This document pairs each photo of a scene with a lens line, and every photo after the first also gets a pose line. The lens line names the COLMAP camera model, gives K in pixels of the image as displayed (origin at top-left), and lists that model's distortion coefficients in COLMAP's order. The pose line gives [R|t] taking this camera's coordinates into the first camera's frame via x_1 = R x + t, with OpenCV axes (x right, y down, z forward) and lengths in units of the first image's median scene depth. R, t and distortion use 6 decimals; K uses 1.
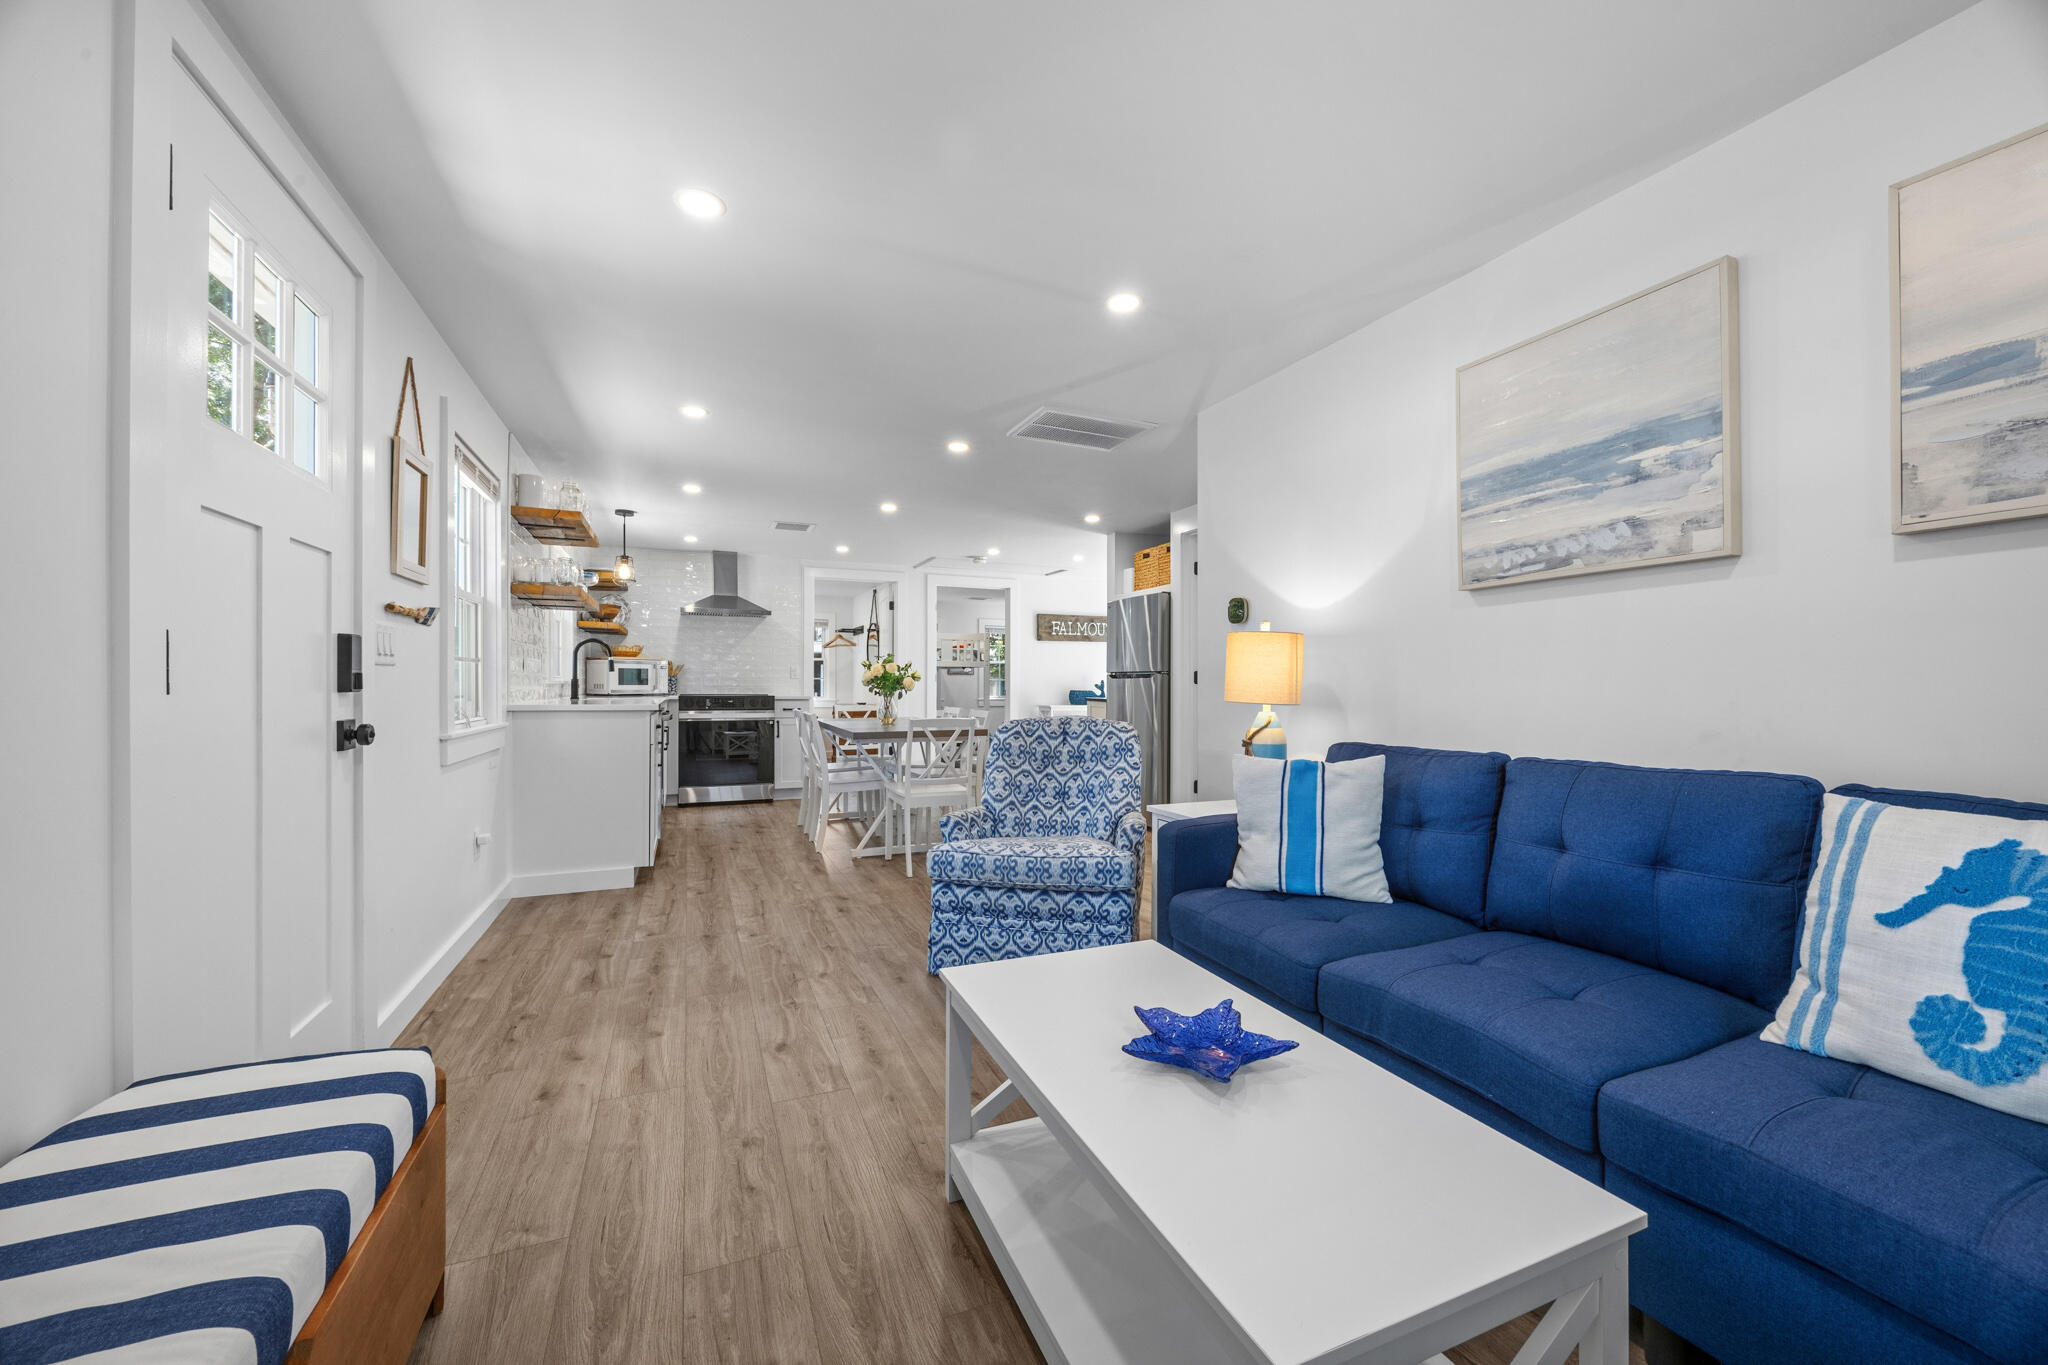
lens RADIAL K [[790.1, 0, 1025.6], [0, 790.1, 684.7], [0, 0, 1]] dist [-0.000287, -0.000813]
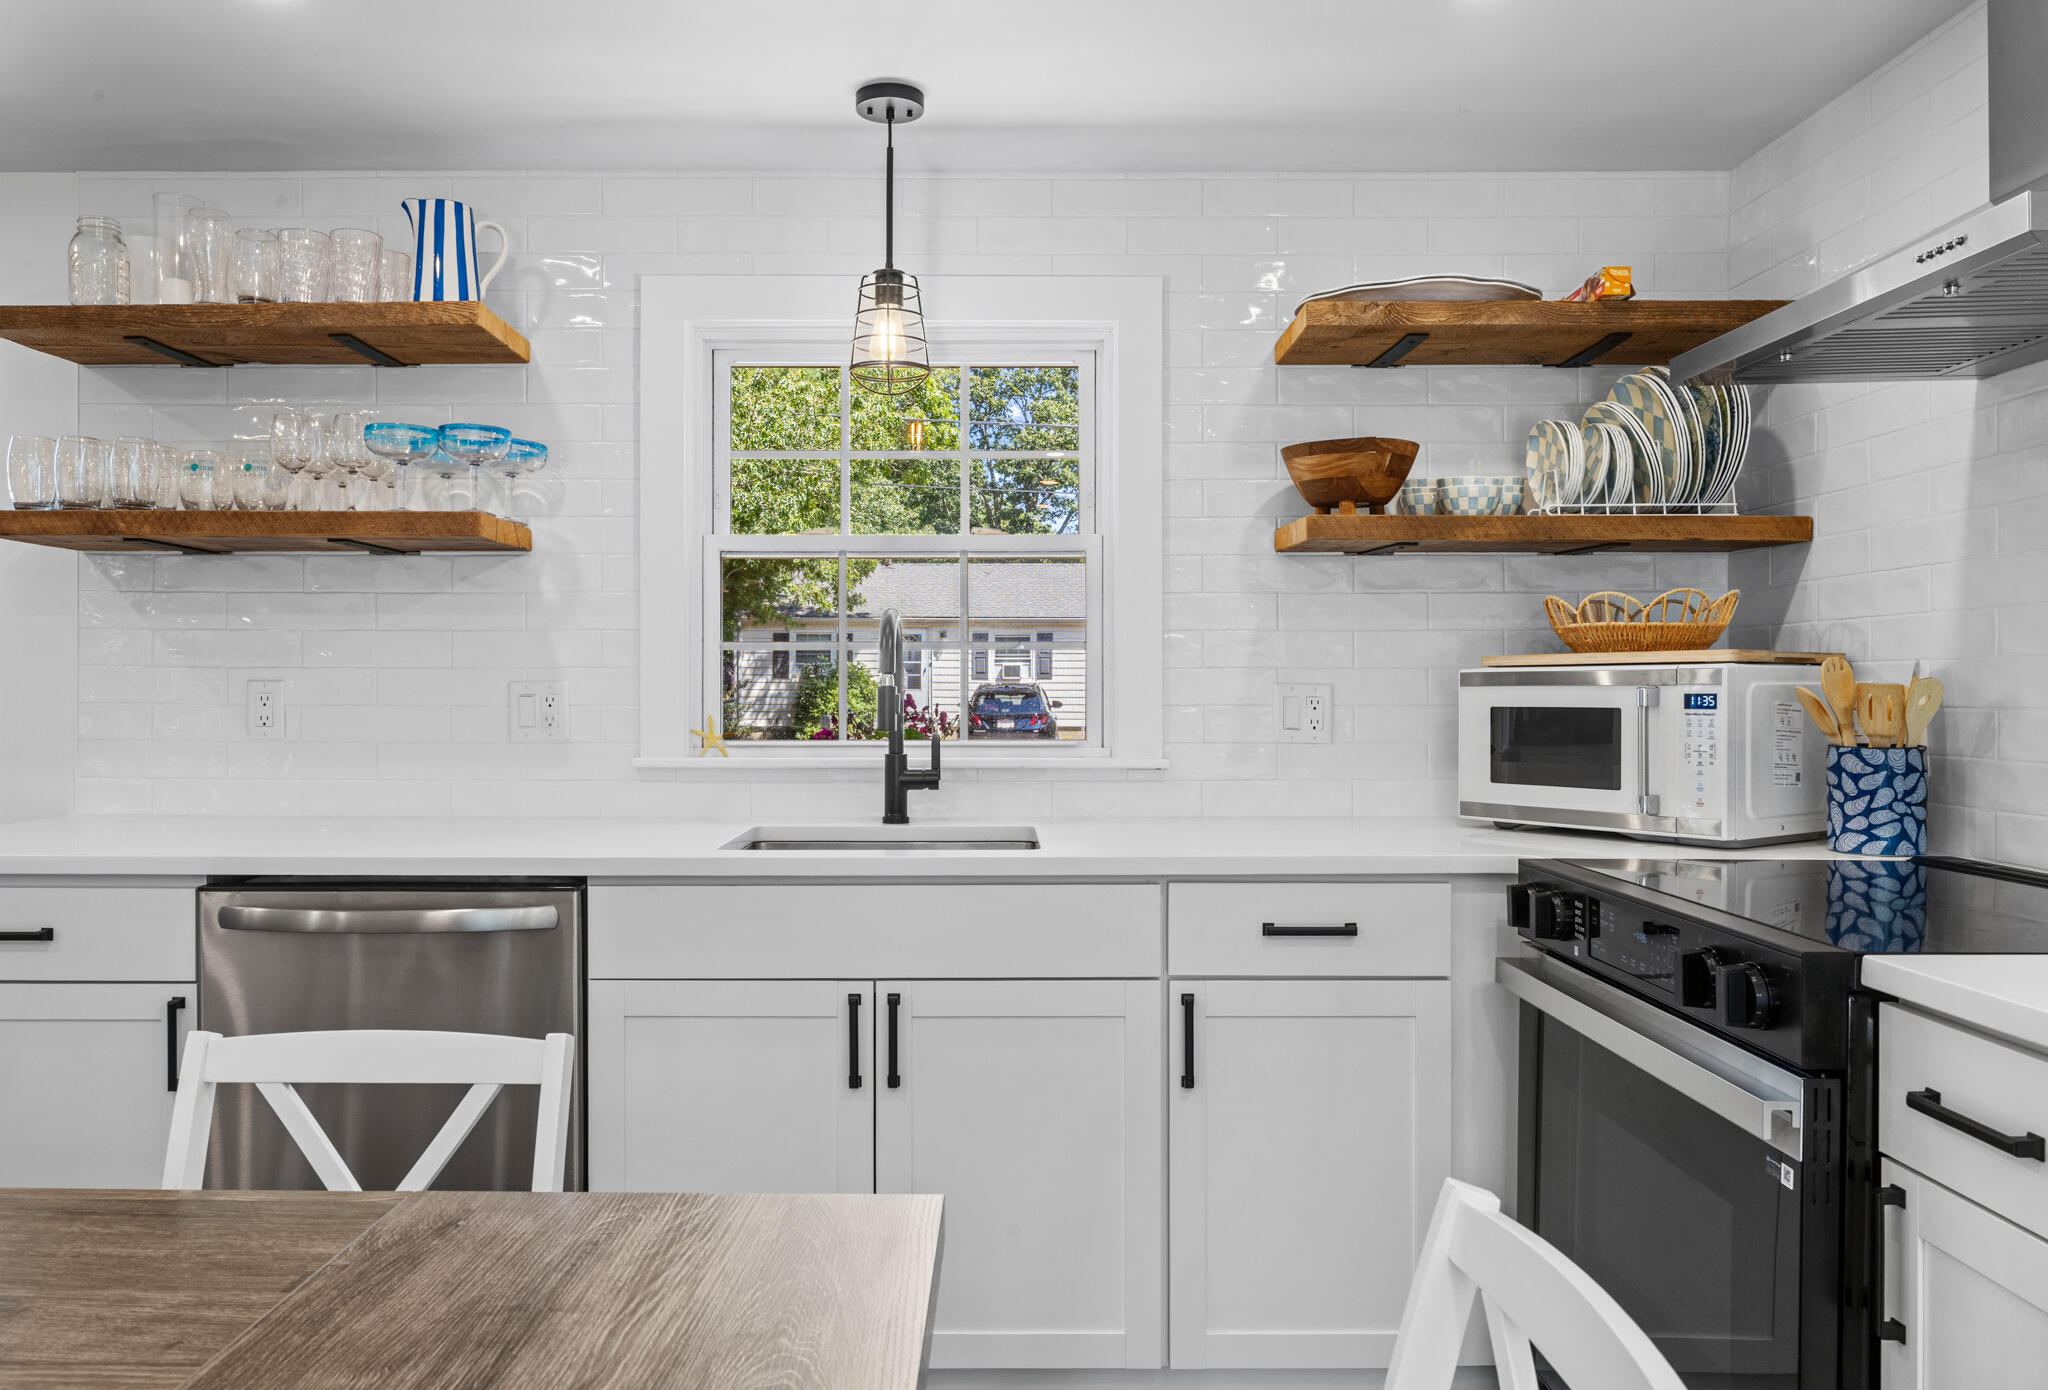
lens RADIAL K [[1426.7, 0, 979.9], [0, 1426.7, 695.8], [0, 0, 1]] dist [-0.007919, 0.008479]
pose [[-0.398656, 0.001866, -0.917099, -0.082584], [-0.002630, 0.999991, 0.003178, -0.023775], [0.917097, 0.003679, -0.398647, 0.997234]]
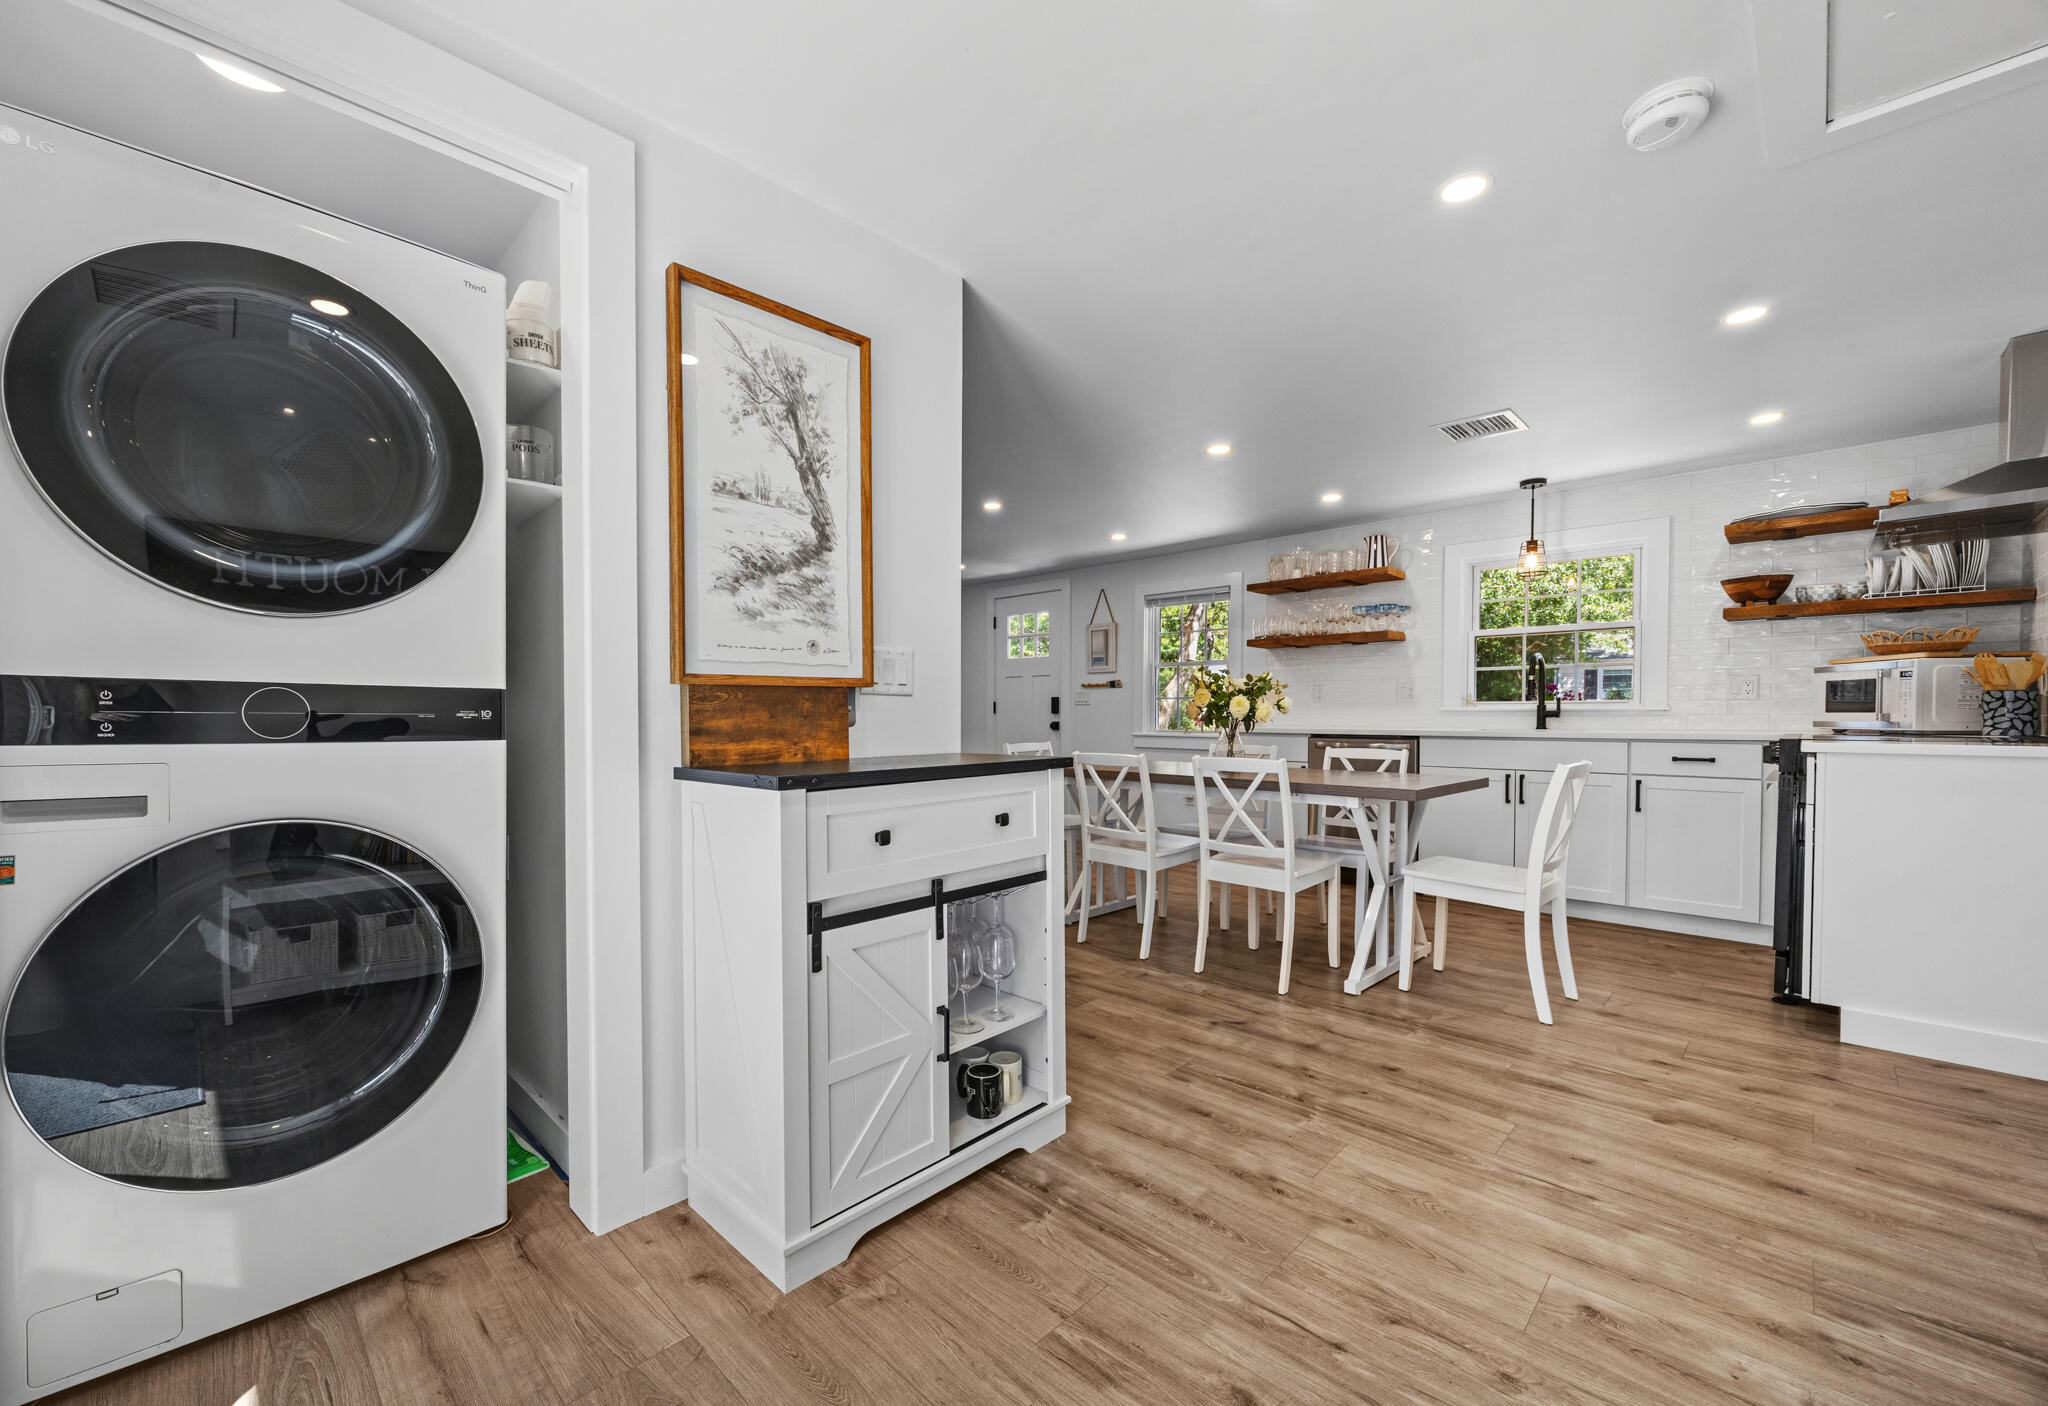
lens RADIAL K [[818.2, 0, 993.8], [0, 818.2, 733.4], [0, 0, 1]] dist [-0.003195, -0.000249]
pose [[-0.929827, 0.009658, -0.367870, 0.214978], [0.000067, 0.999660, 0.026076, 0.000809], [0.367997, 0.024221, -0.929511, 1.271206]]
